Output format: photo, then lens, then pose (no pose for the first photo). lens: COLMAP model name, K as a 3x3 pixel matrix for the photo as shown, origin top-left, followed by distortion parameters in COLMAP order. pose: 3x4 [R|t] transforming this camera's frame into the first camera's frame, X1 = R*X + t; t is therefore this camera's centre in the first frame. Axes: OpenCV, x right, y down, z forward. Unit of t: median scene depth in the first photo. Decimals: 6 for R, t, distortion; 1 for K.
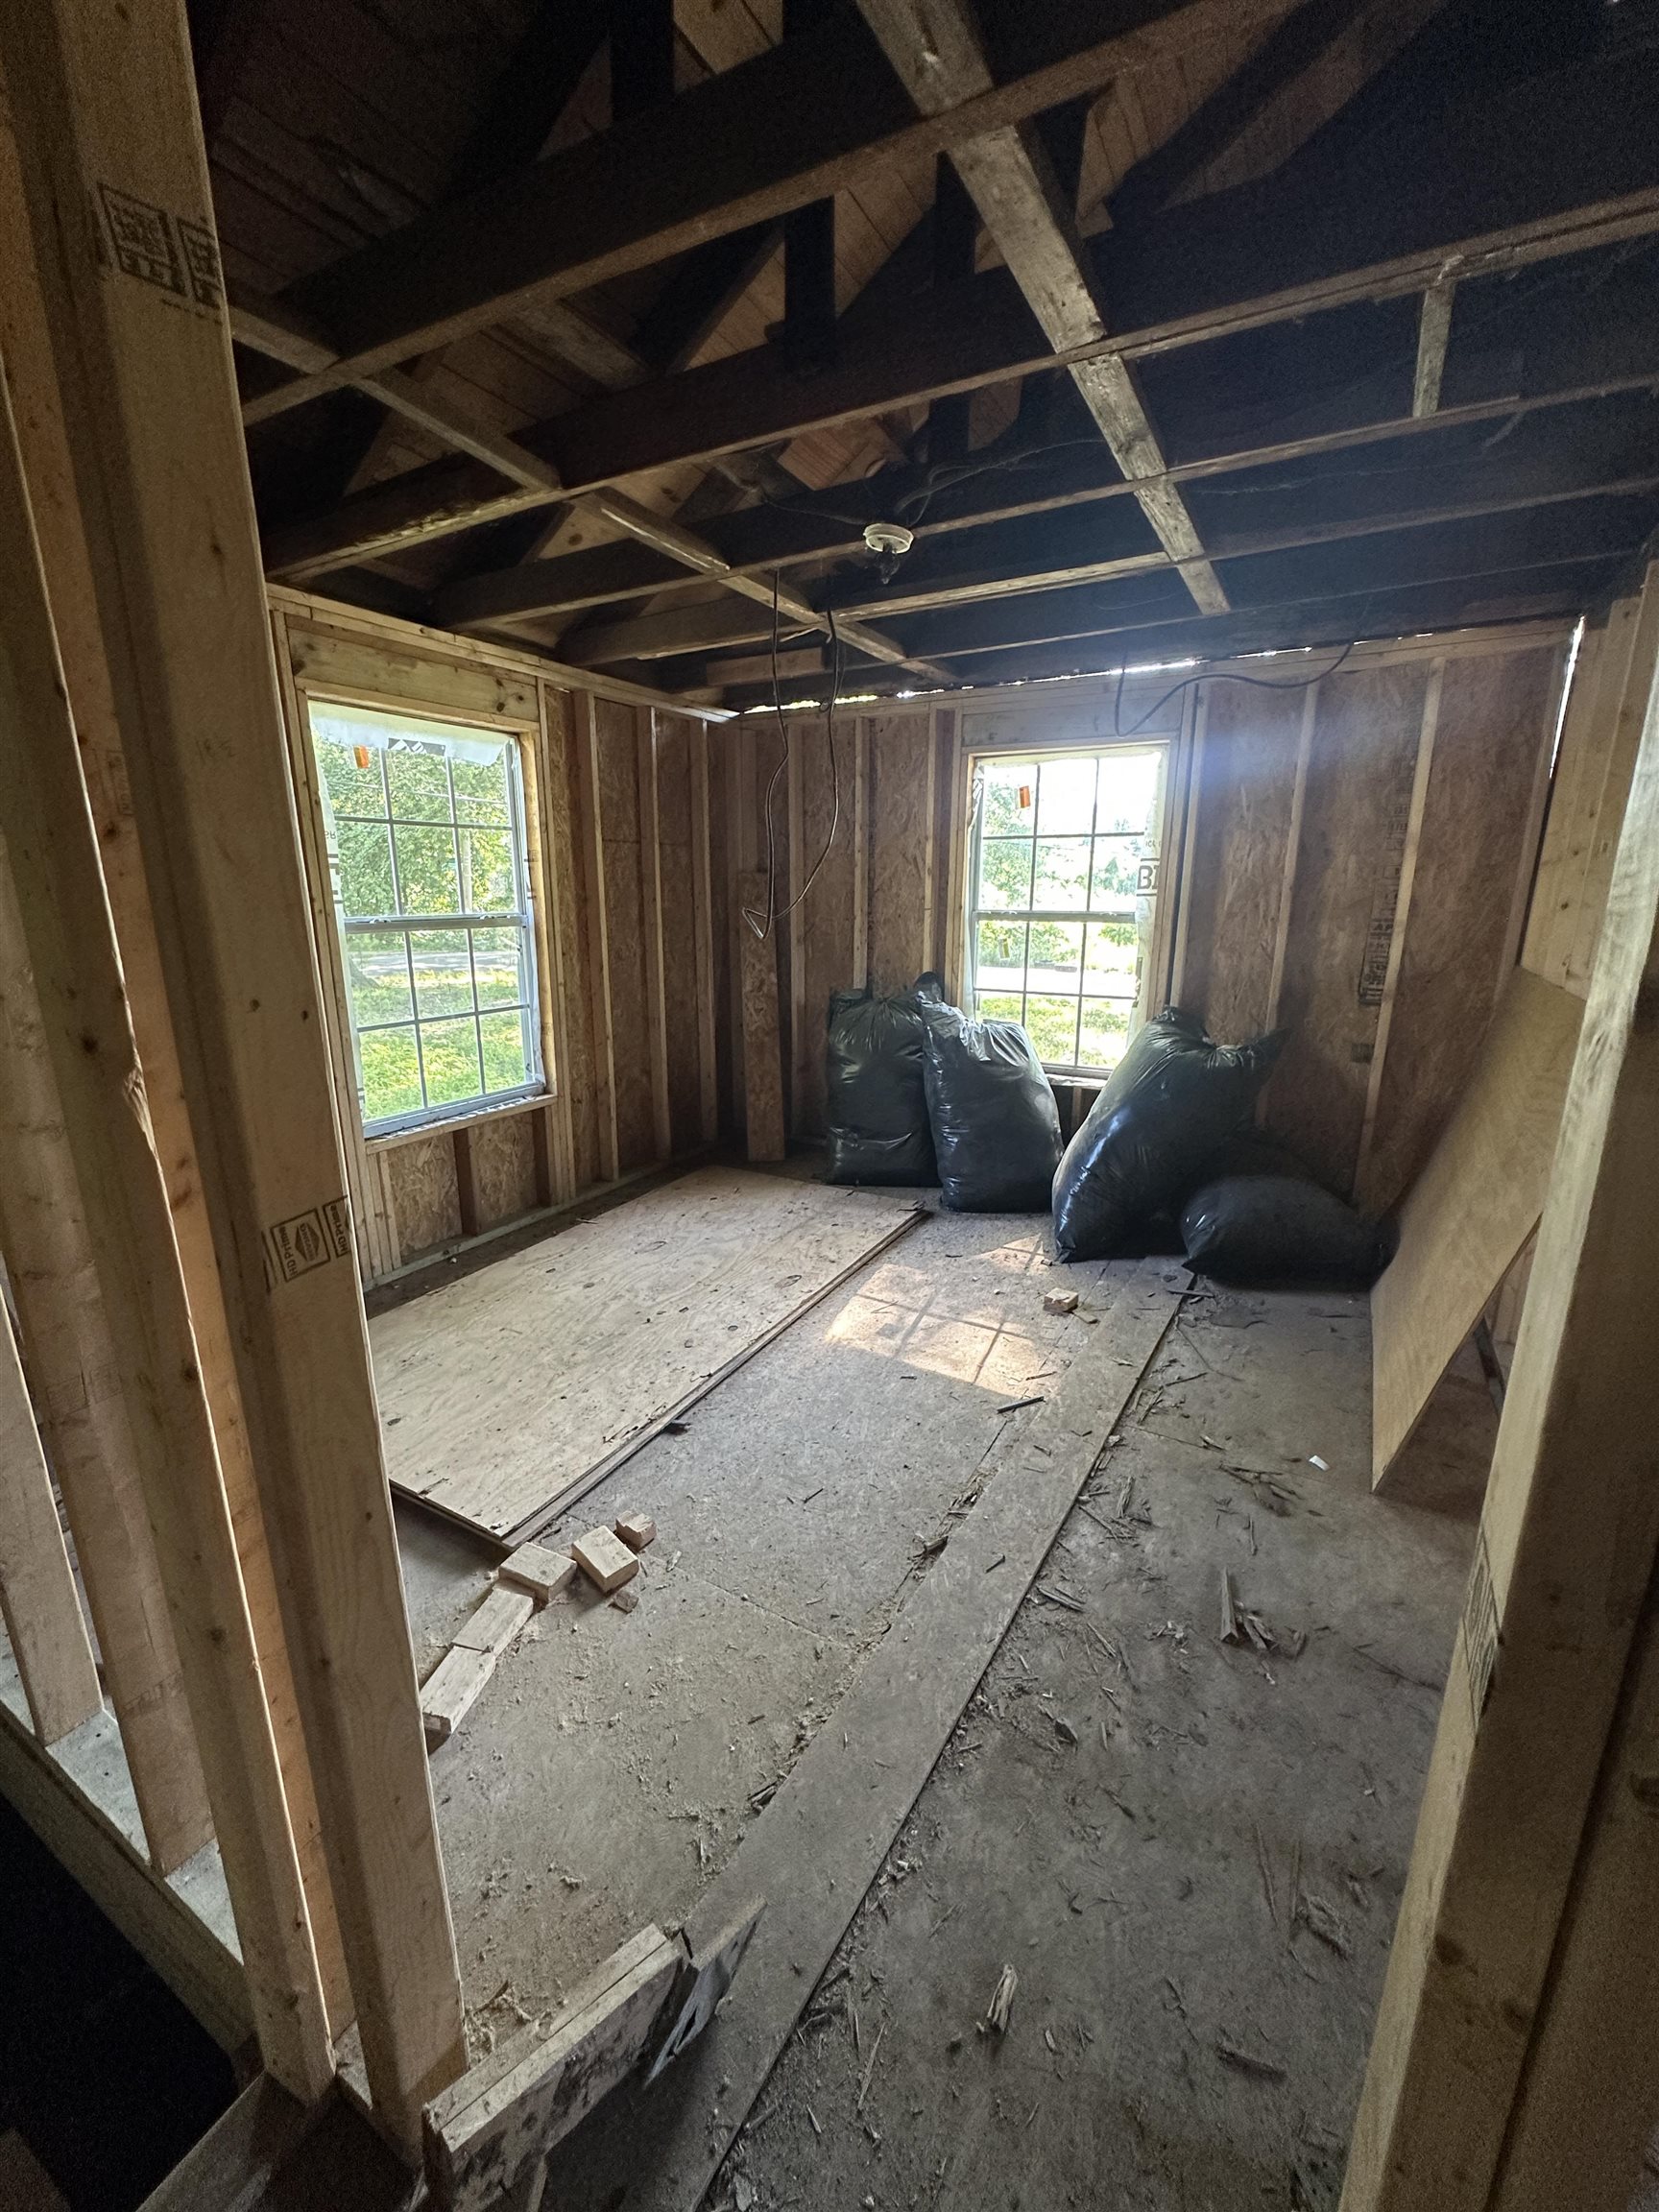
lens RADIAL K [[876.7, 0, 833.7], [0, 876.7, 1100.8], [0, 0, 1]] dist [-0.006192, 0.000980]
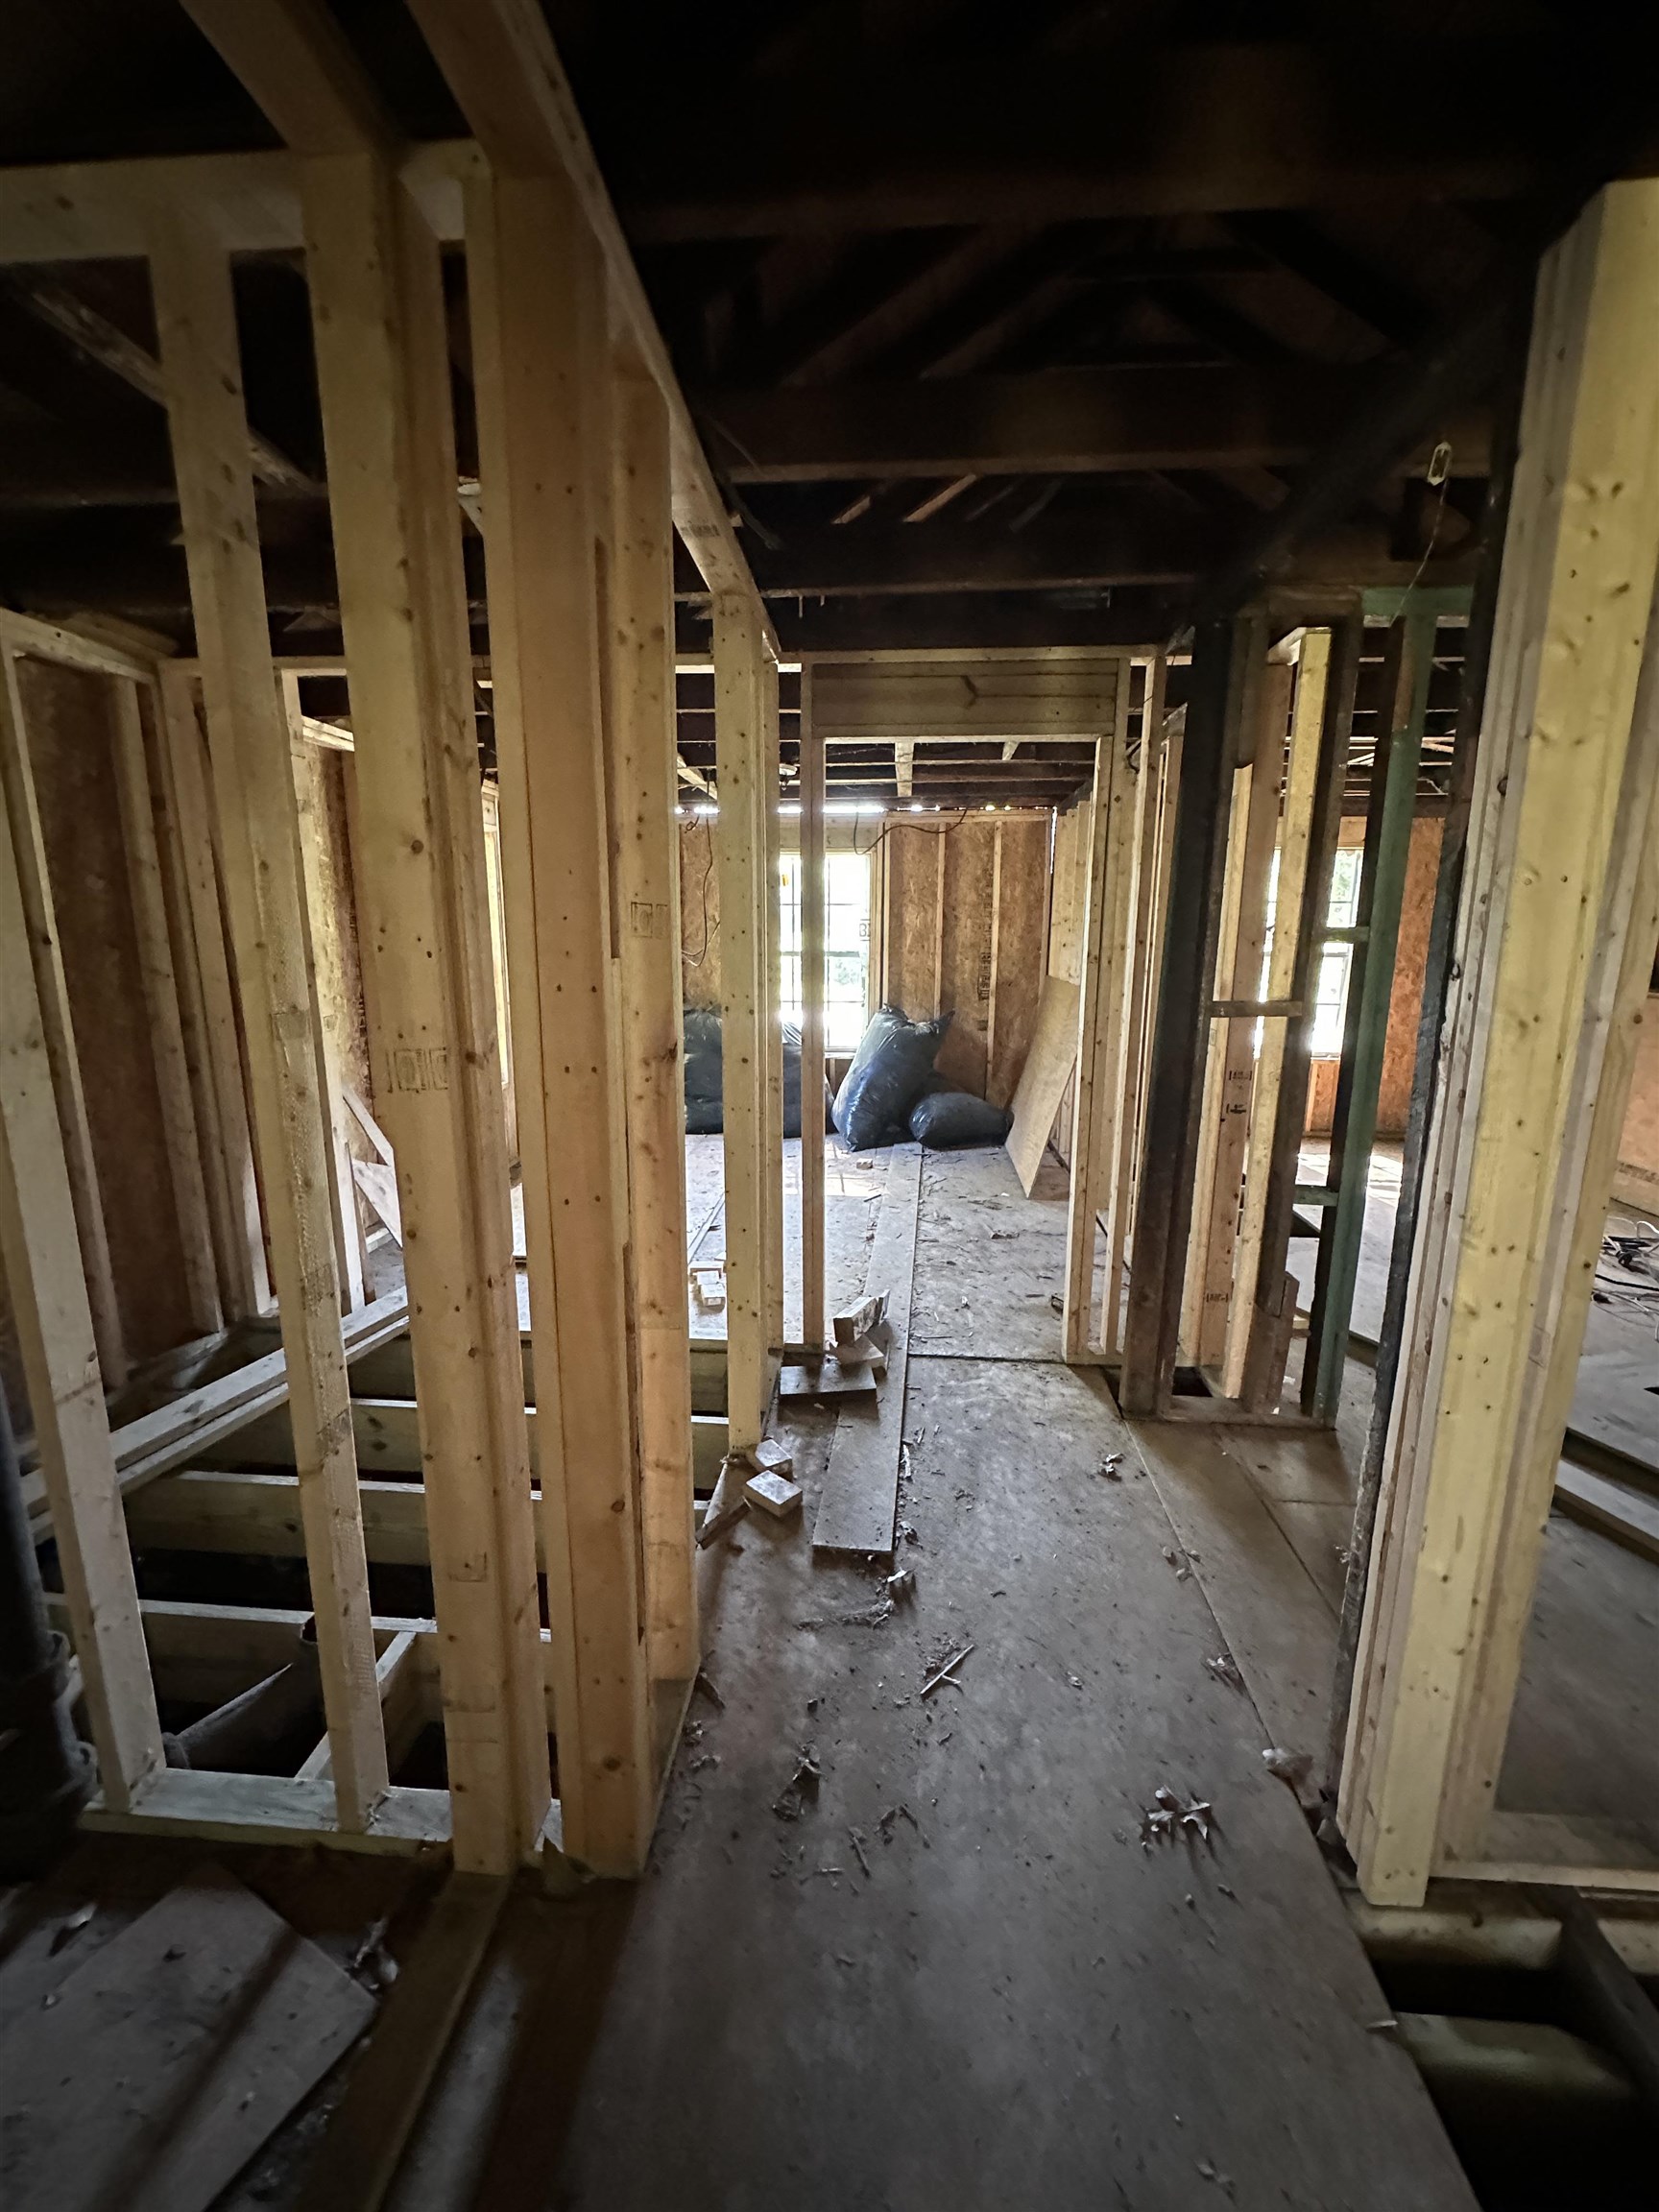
lens RADIAL K [[876.7, 0, 834.3], [0, 876.7, 1103.8], [0, 0, 1]] dist [-0.006192, 0.000980]
pose [[0.901969, -0.081924, 0.423957, -0.502833], [0.102125, 0.994455, -0.025104, 0.131568], [-0.419550, 0.065940, 0.905334, -0.558564]]
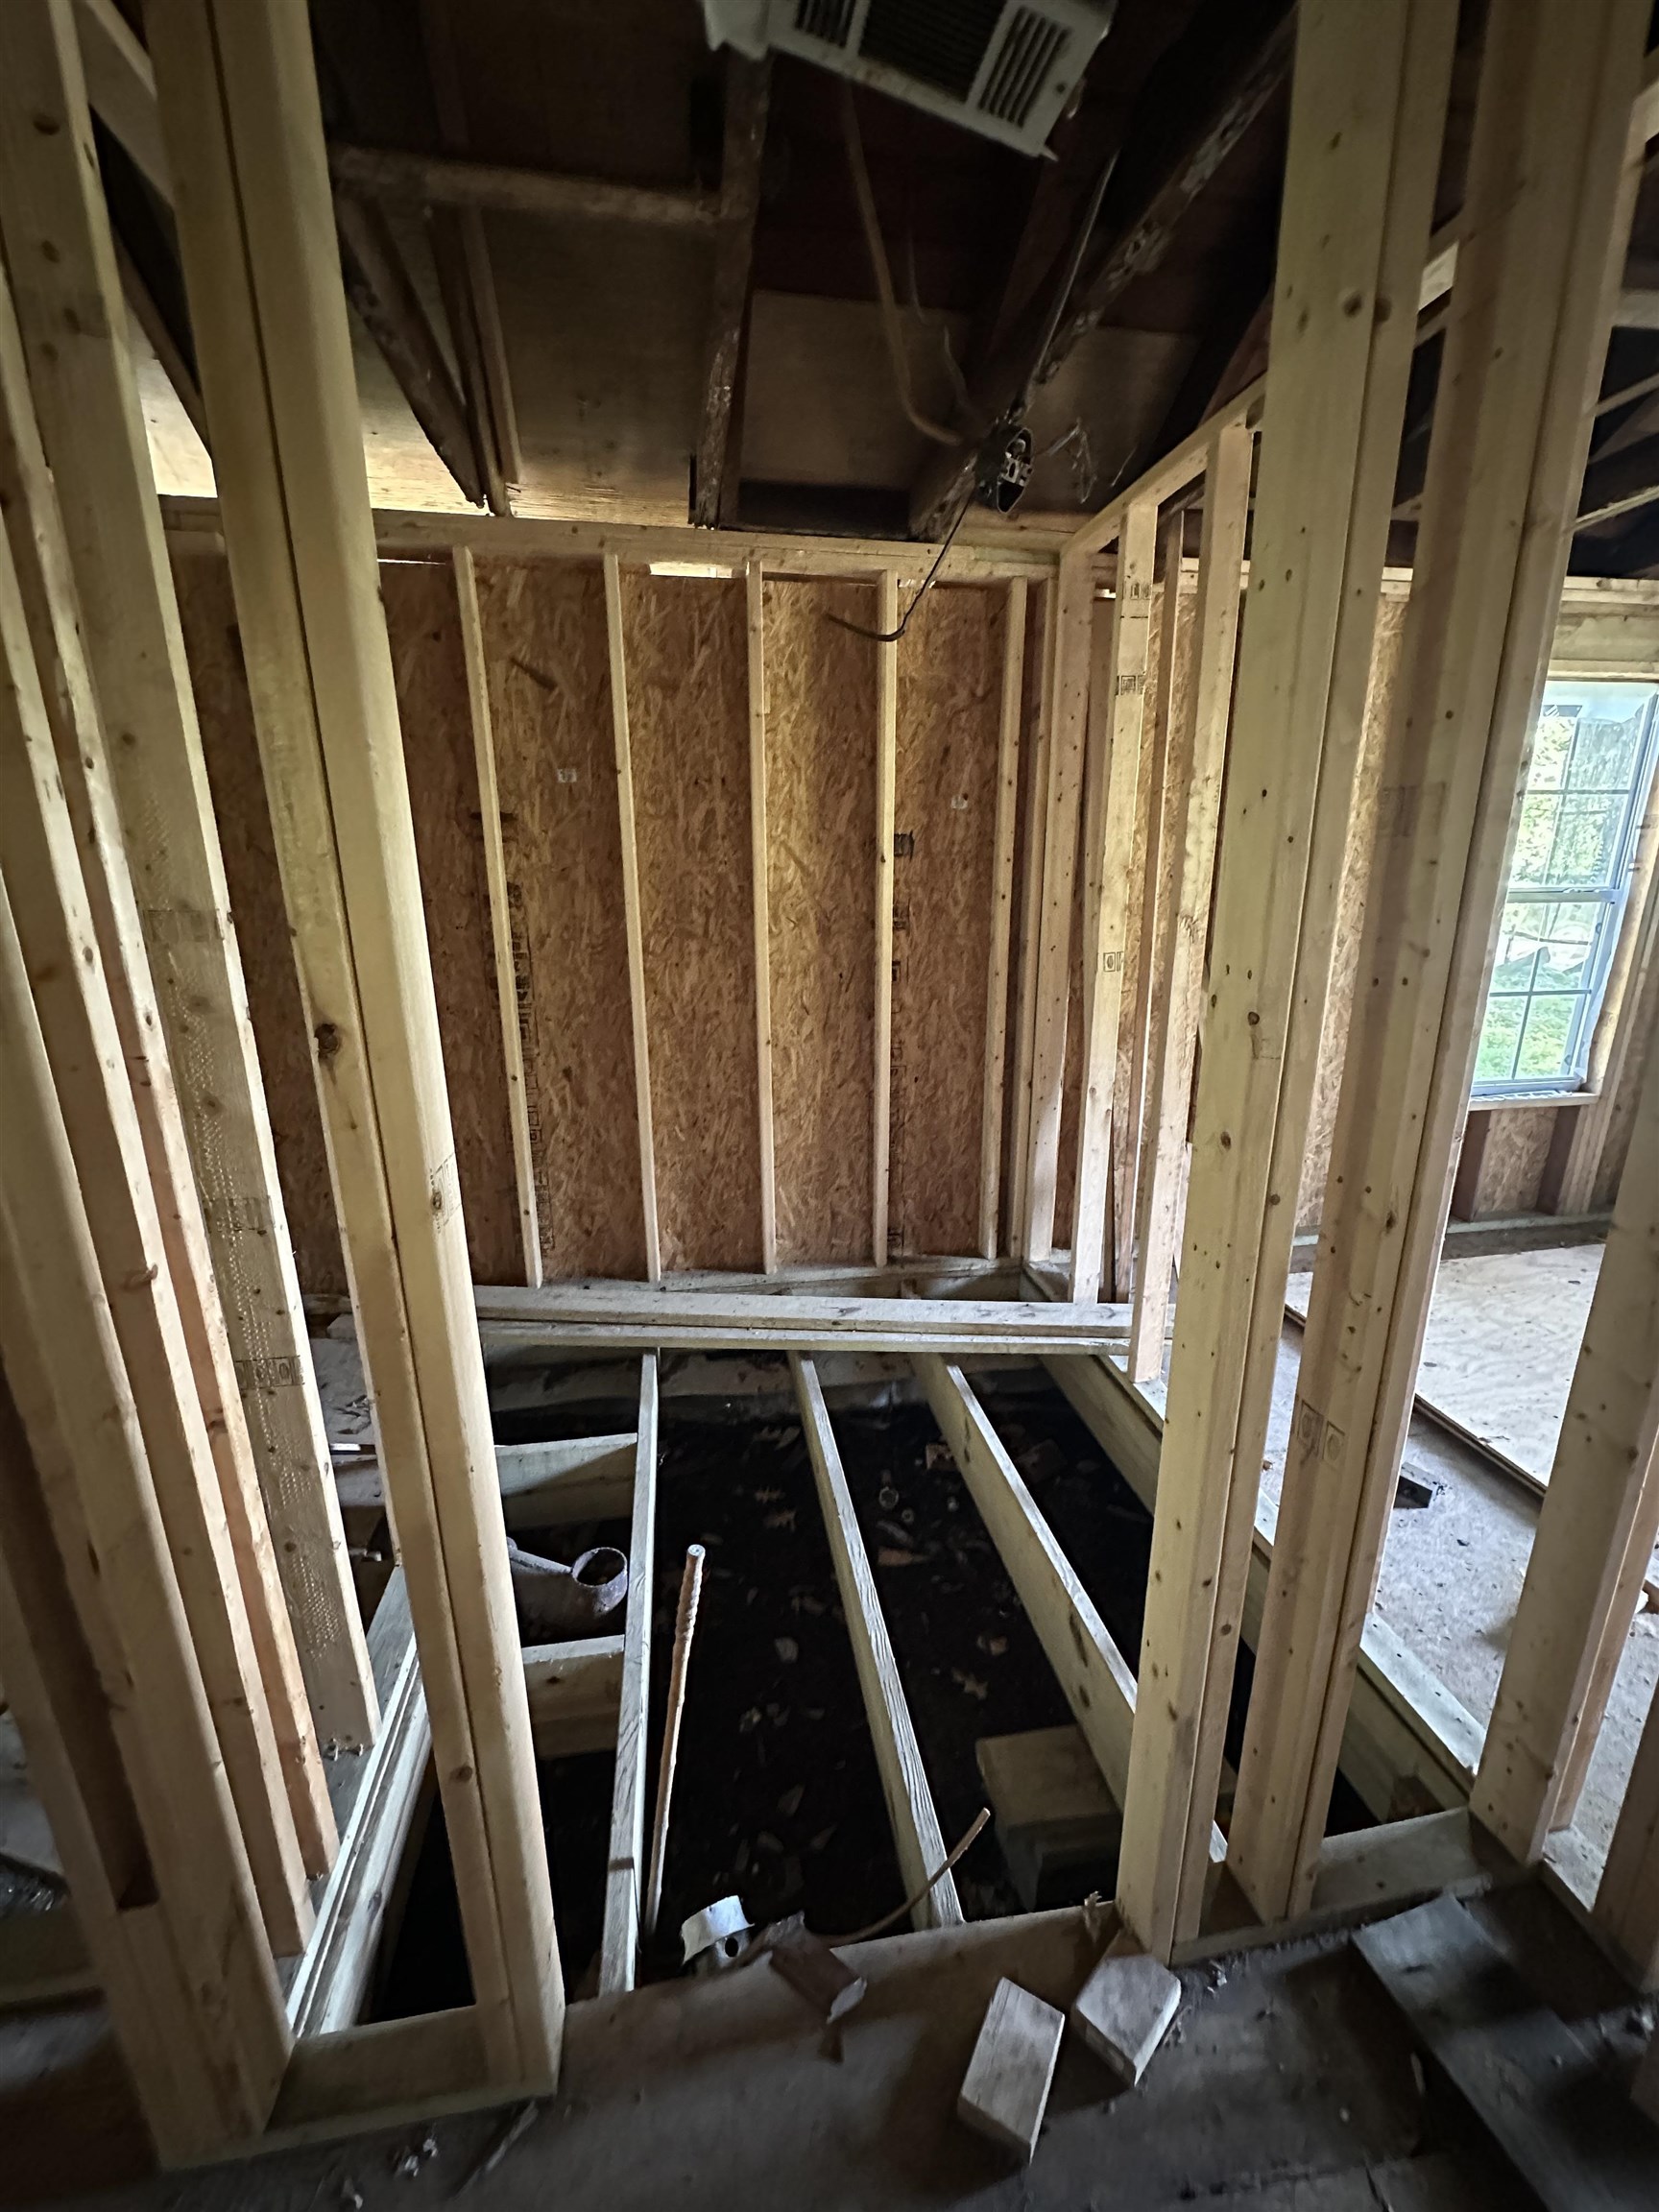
lens RADIAL K [[876.7, 0, 833.3], [0, 876.7, 1108.9], [0, 0, 1]] dist [-0.006192, 0.000980]
pose [[0.631439, 0.191817, -0.751327, -0.152338], [-0.178529, 0.978854, 0.099865, 0.061653], [0.754594, 0.071075, 0.652331, -0.169368]]
